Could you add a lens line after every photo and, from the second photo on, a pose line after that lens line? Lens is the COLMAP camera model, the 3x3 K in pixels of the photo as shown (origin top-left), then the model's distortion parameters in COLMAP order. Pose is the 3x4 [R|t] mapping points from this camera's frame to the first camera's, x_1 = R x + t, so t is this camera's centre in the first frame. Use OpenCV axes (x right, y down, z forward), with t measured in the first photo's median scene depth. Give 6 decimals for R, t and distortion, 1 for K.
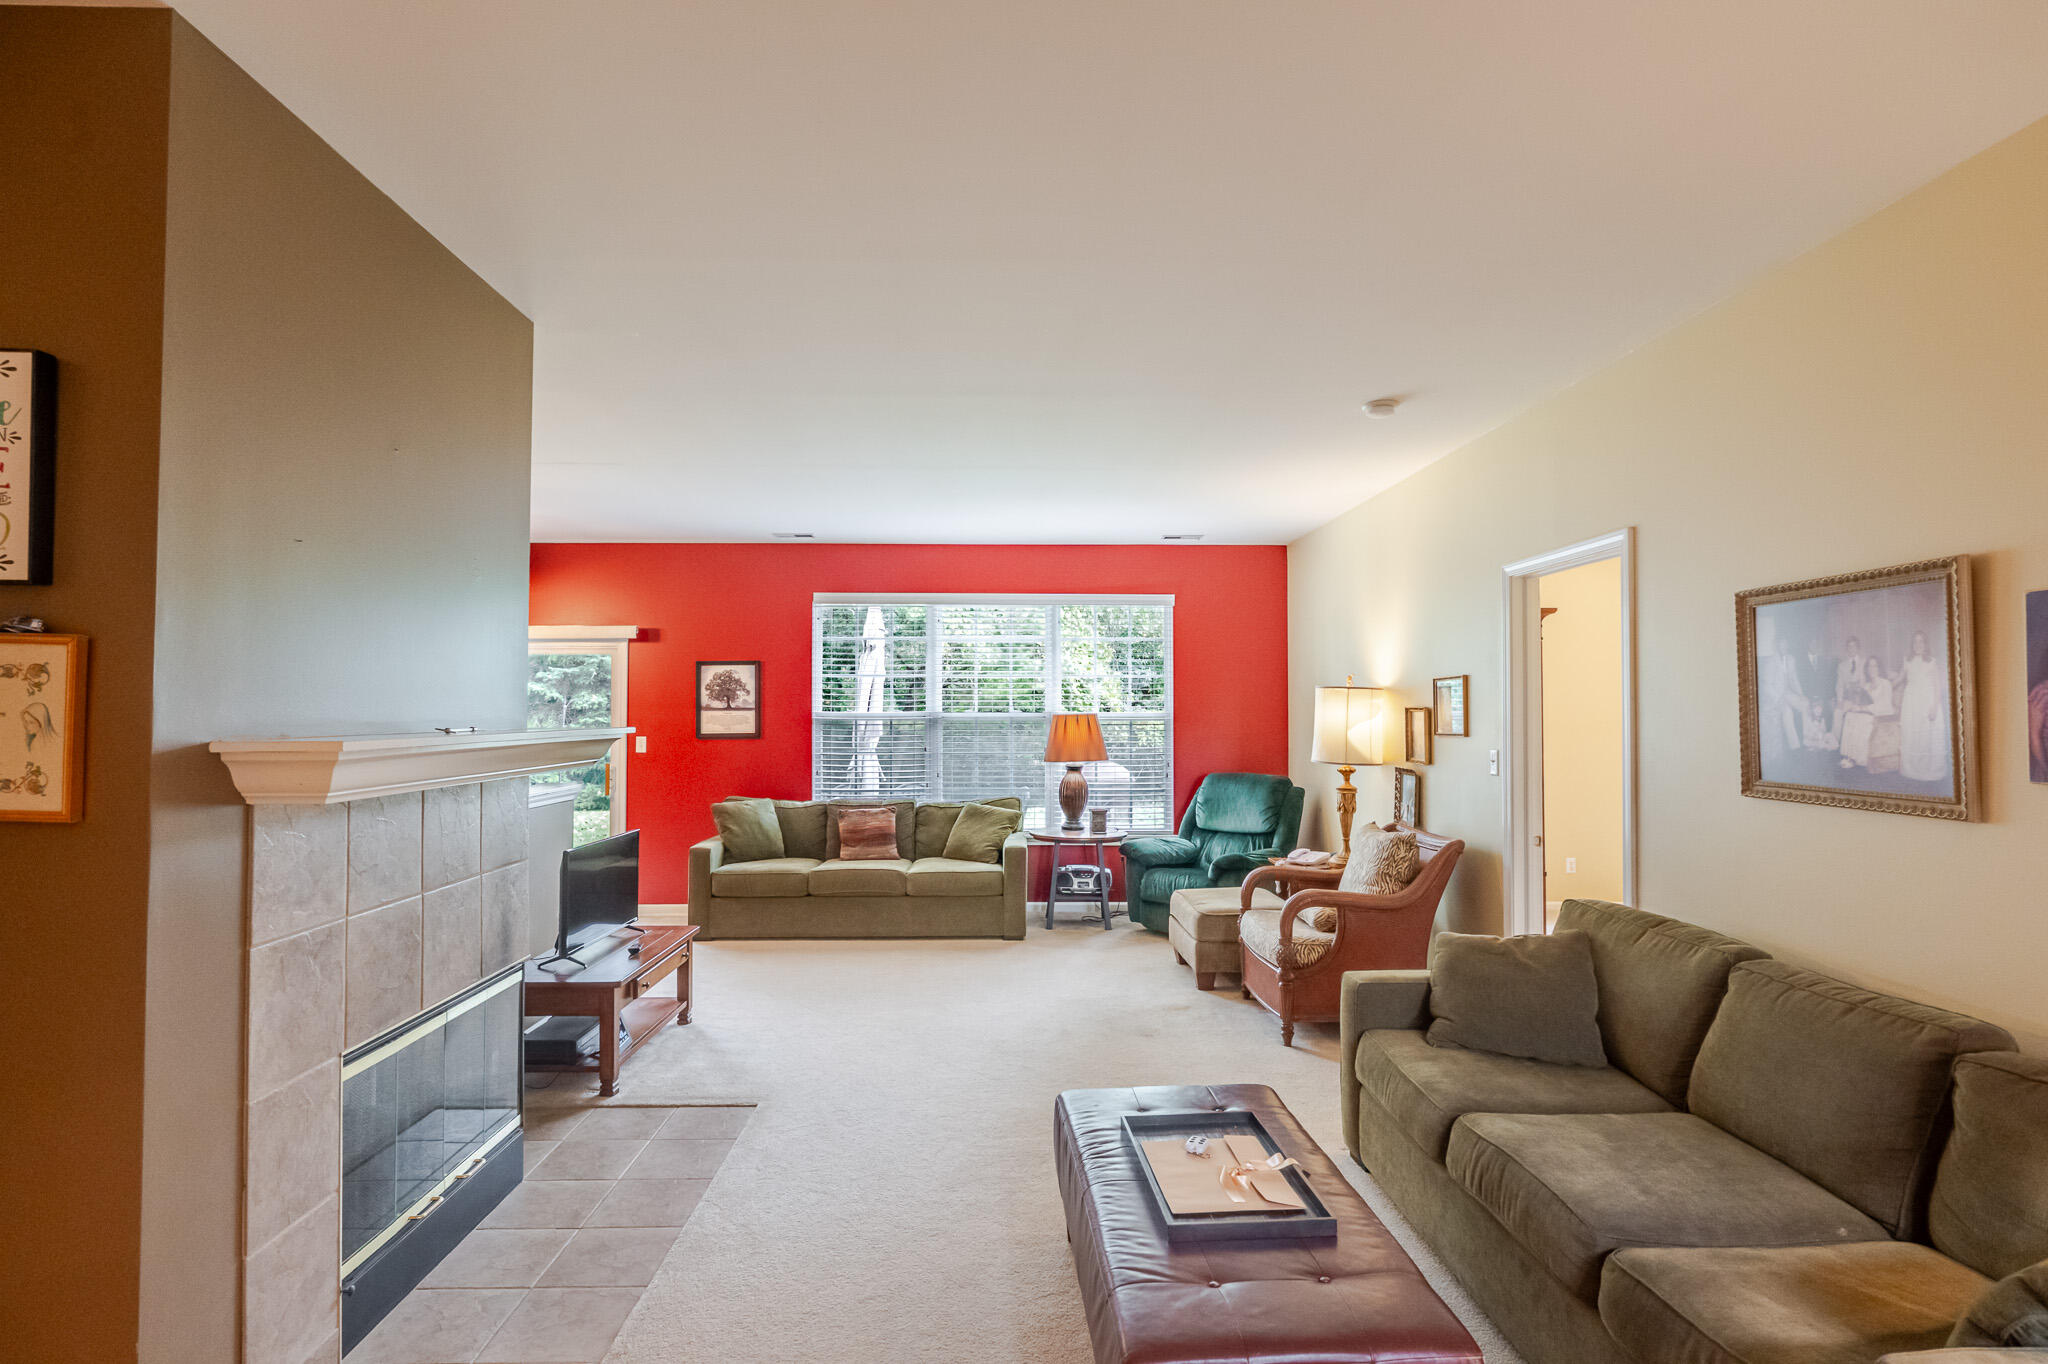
lens RADIAL K [[1015.3, 0, 1016.8], [0, 1015.3, 691.9], [0, 0, 1]] dist [-0.001220, 0.000343]
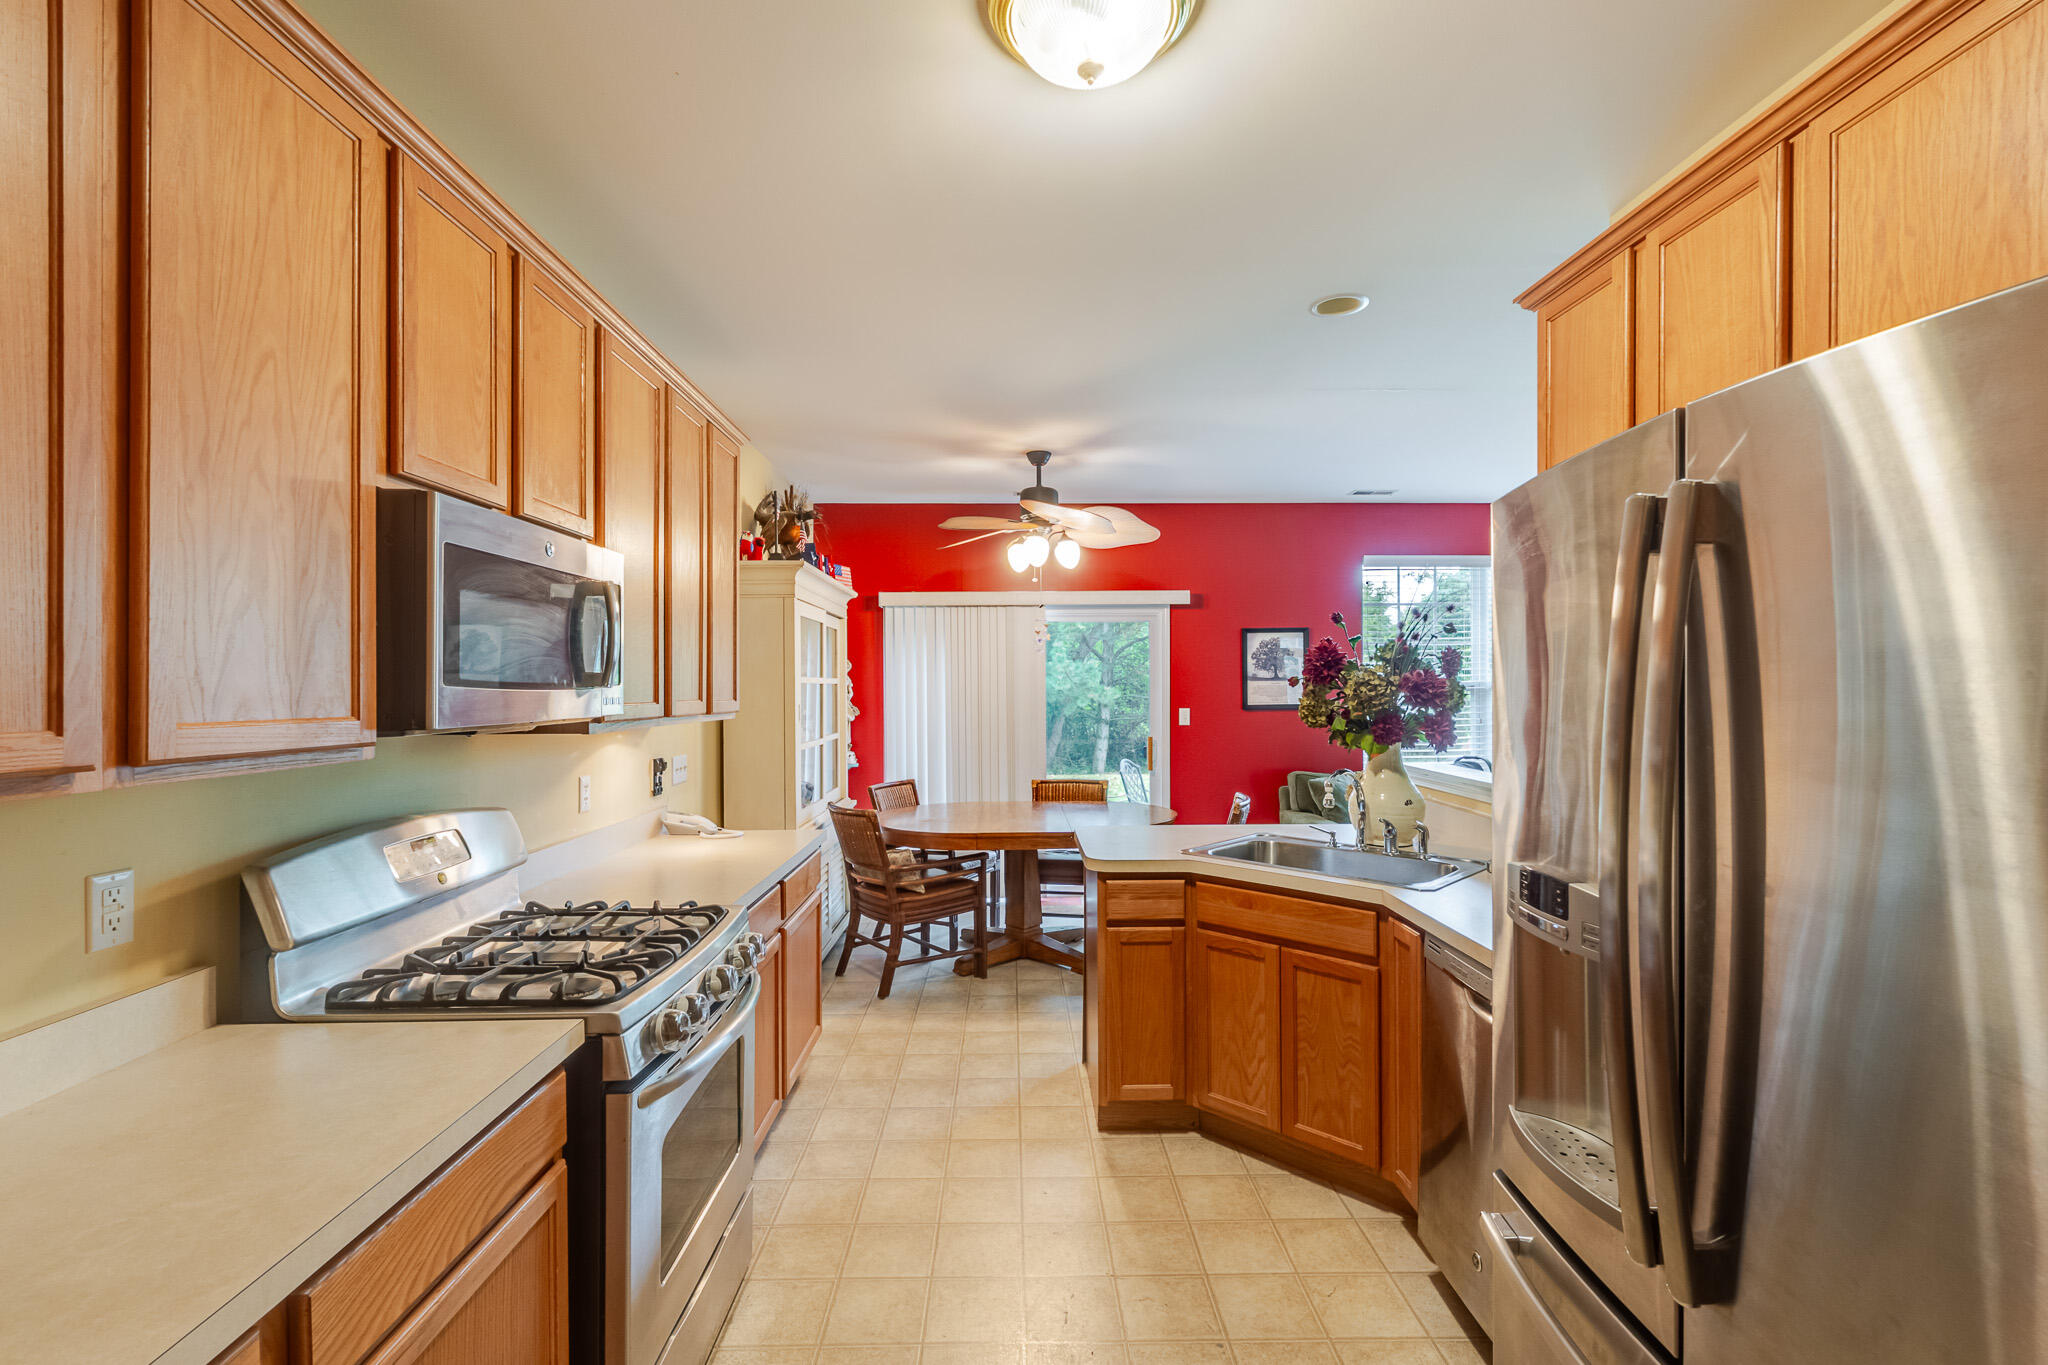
lens RADIAL K [[904.5, 0, 1021.1], [0, 904.5, 681.2], [0, 0, 1]] dist [0.000455, -0.000710]
pose [[0.999950, -0.004873, -0.008692, -0.810628], [0.005004, 0.999872, 0.015168, 0.008000], [0.008617, -0.015211, 0.999847, 0.247379]]
